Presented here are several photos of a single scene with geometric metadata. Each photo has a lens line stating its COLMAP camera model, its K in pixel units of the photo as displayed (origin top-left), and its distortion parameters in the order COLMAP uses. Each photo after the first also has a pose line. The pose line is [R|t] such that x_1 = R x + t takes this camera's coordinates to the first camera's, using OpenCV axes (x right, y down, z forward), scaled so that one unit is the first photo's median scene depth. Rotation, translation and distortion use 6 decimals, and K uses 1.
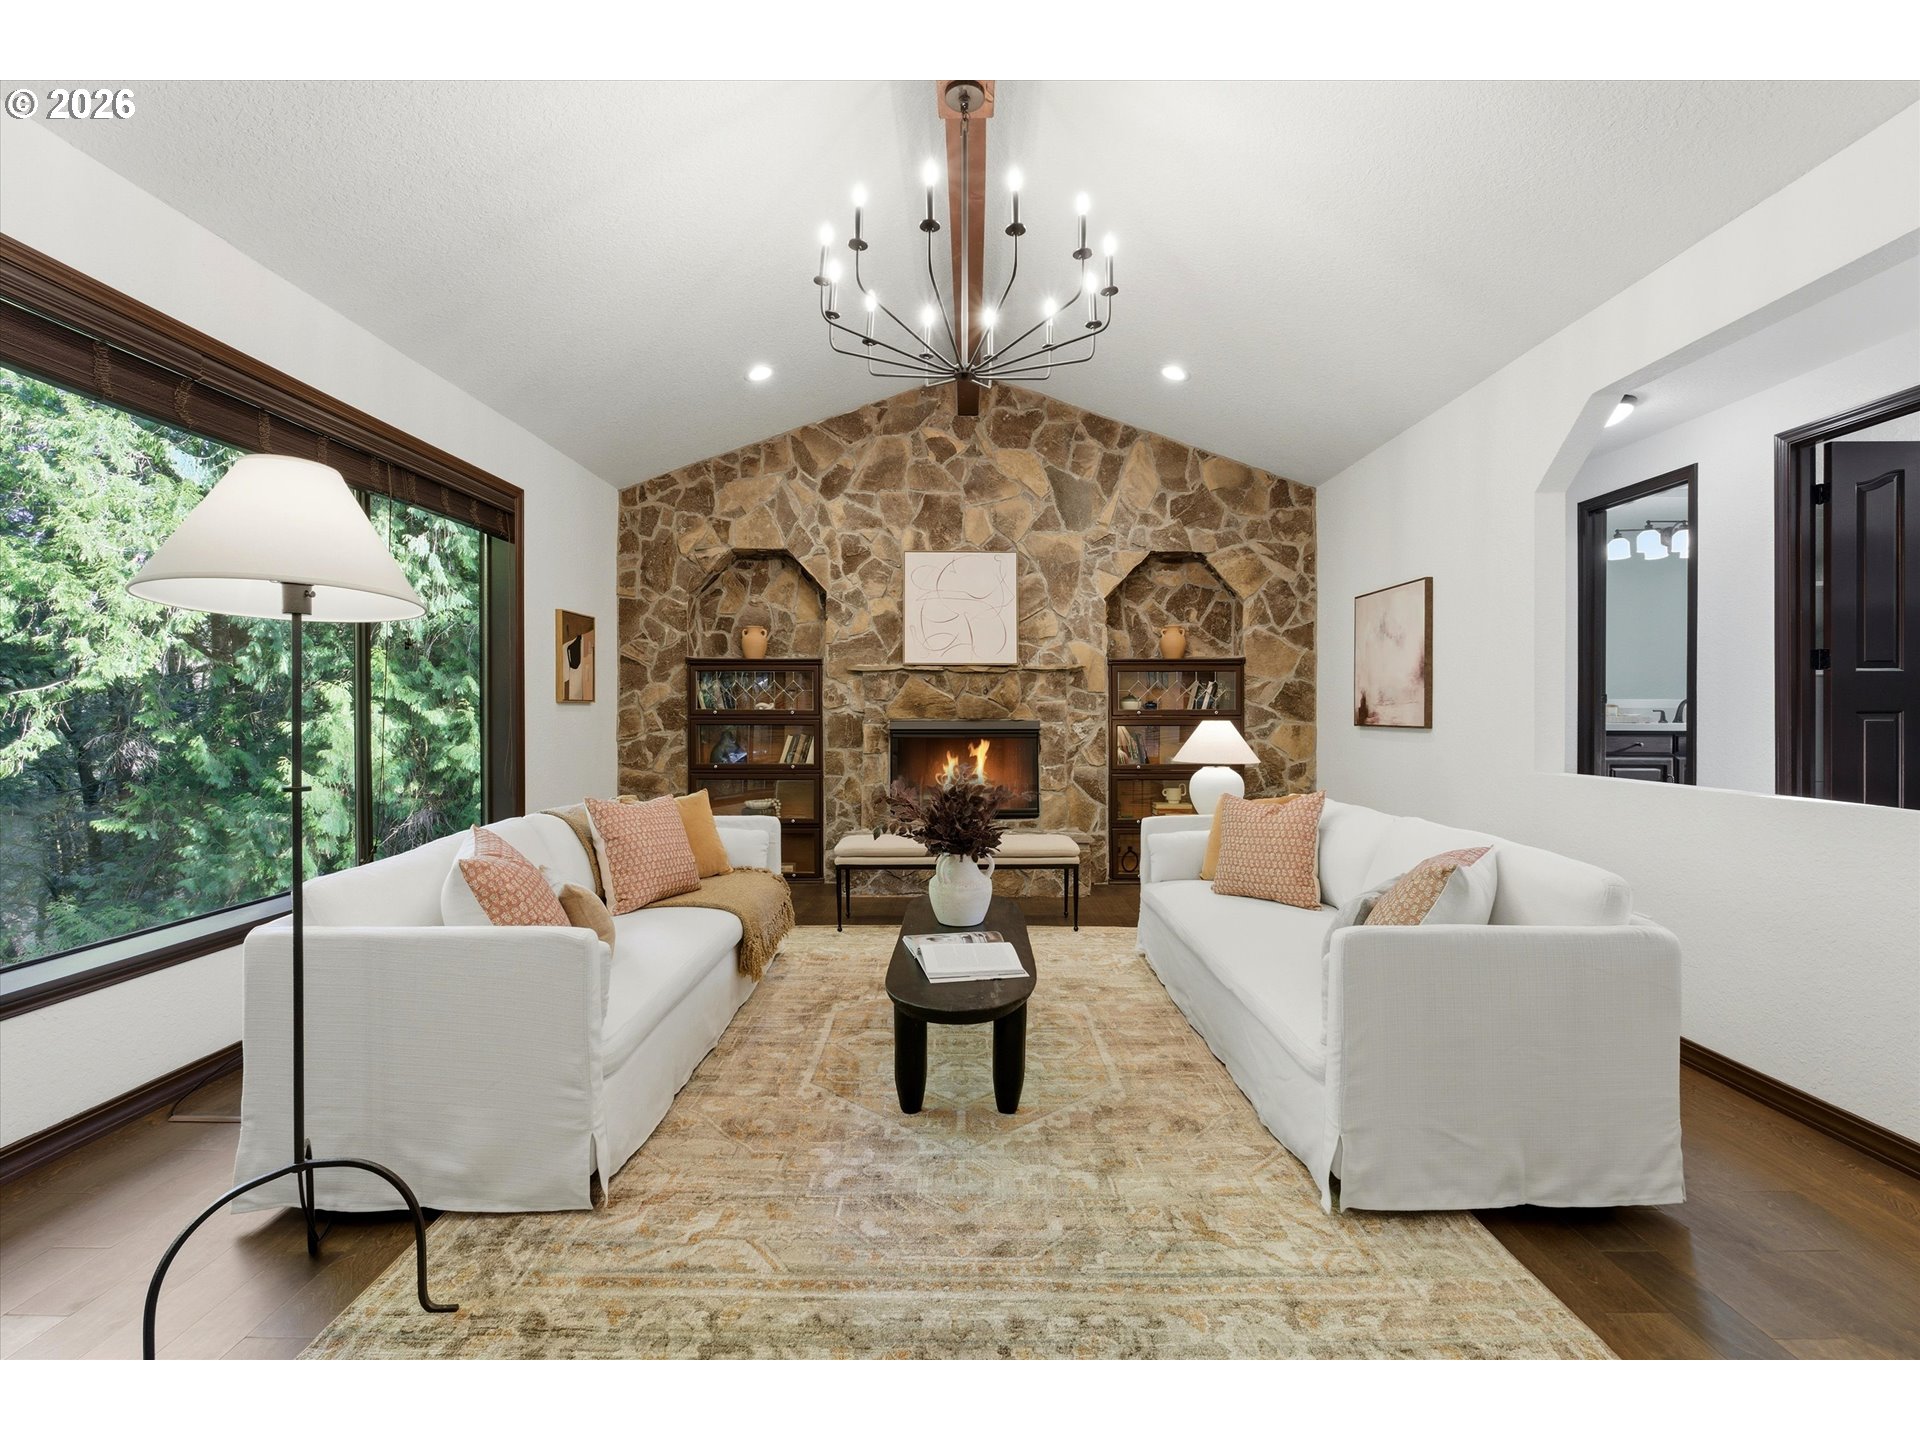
lens RADIAL K [[848.9, 0, 968.3], [0, 848.9, 717.9], [0, 0, 1]] dist [-0.002245, -0.000320]
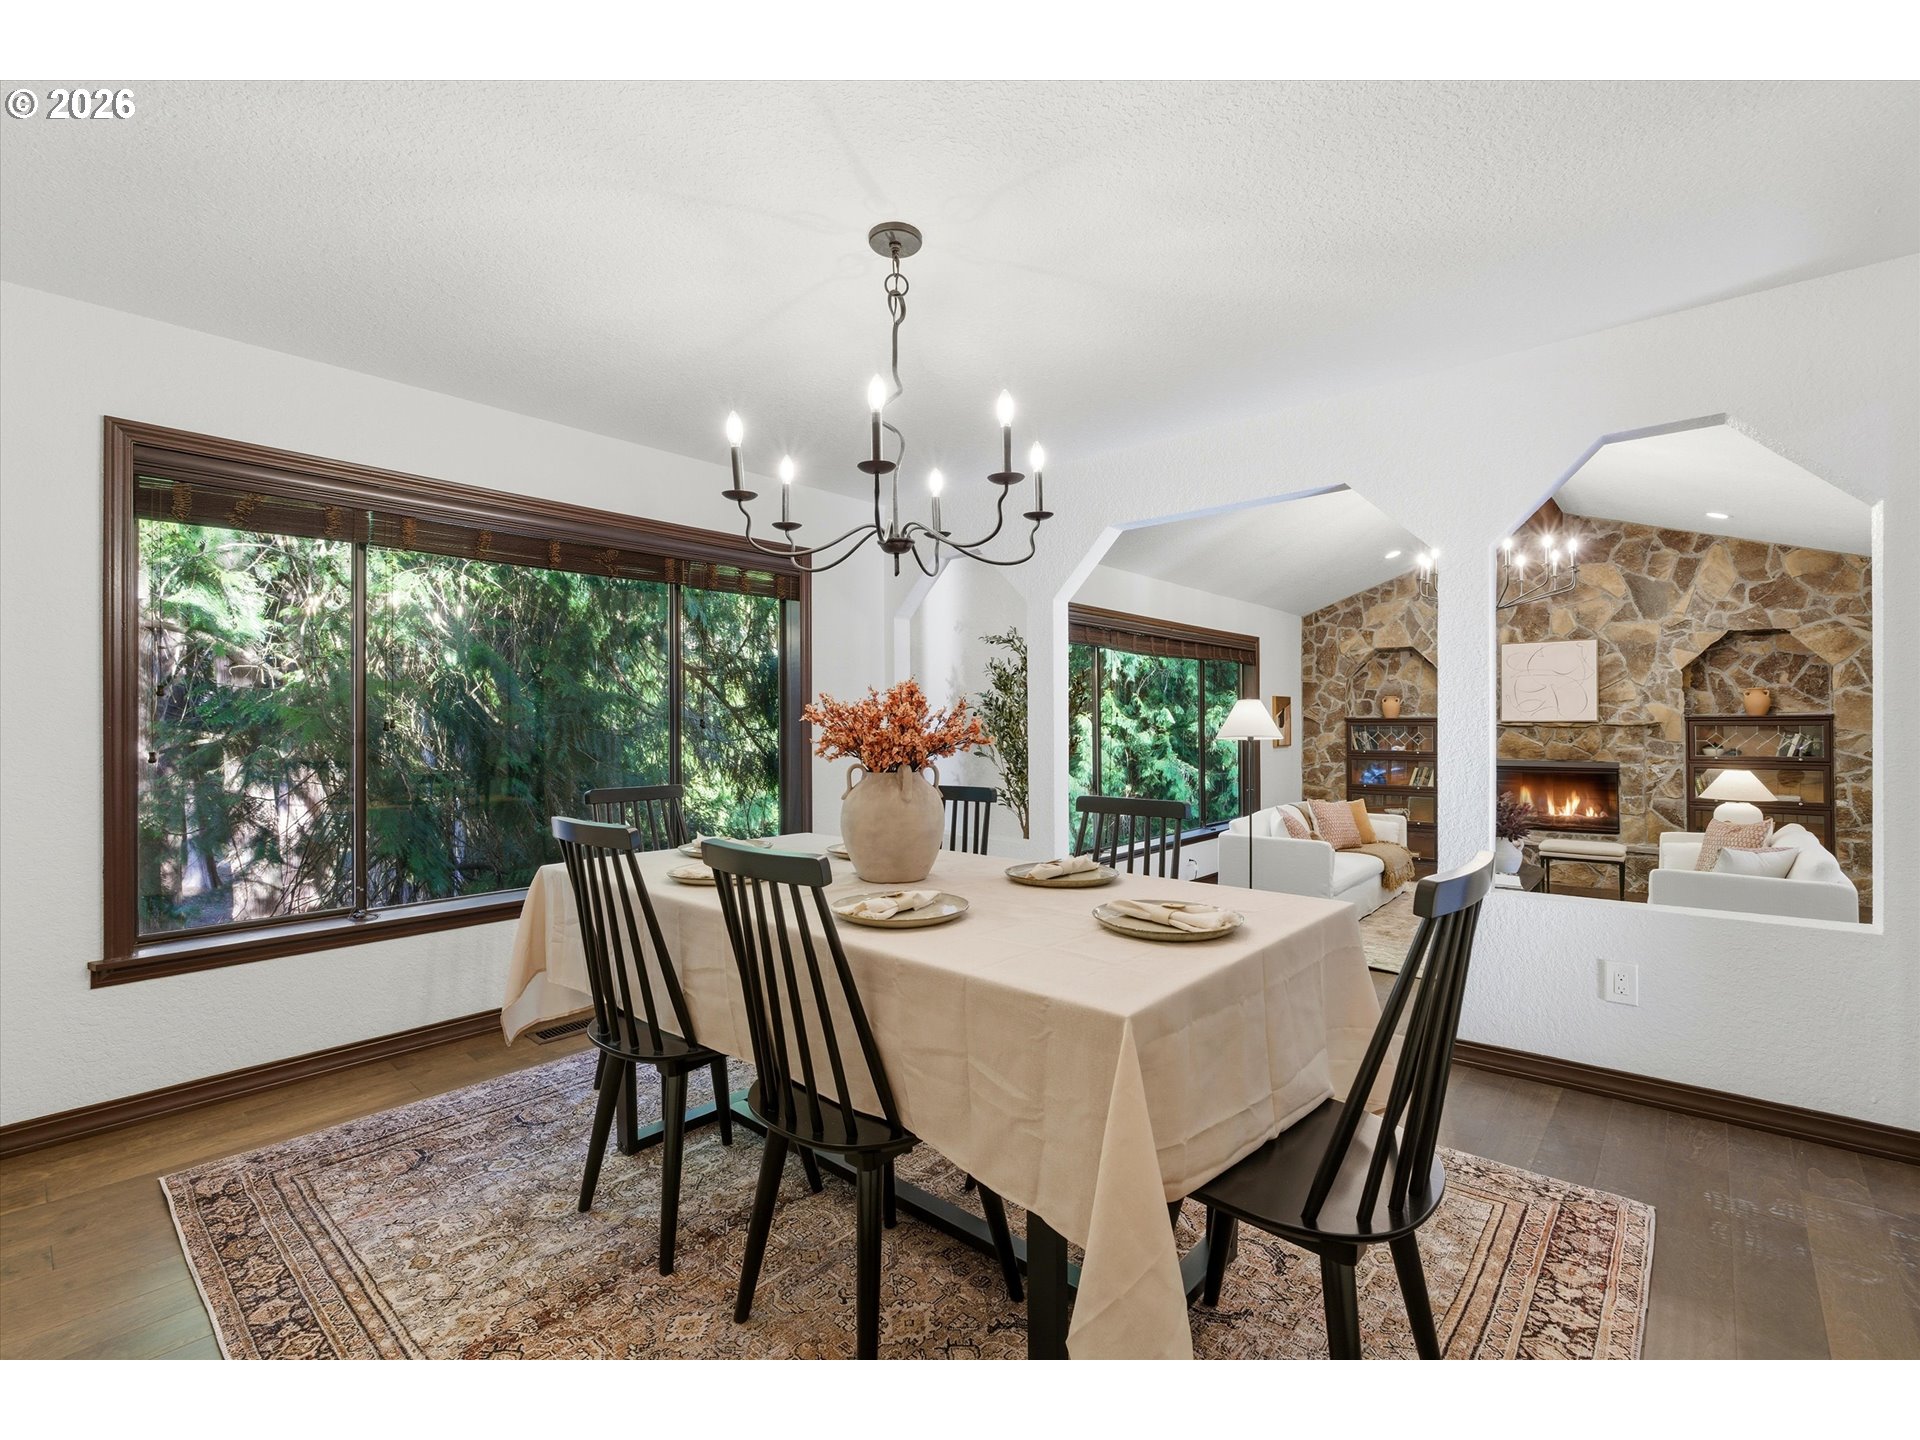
lens RADIAL K [[848.9, 0, 968.3], [0, 848.9, 717.9], [0, 0, 1]] dist [-0.002245, -0.000320]
pose [[0.756536, -0.008631, -0.653895, 0.182106], [0.001167, 0.999929, -0.011848, -0.052540], [0.653951, 0.008201, 0.756493, -0.694928]]
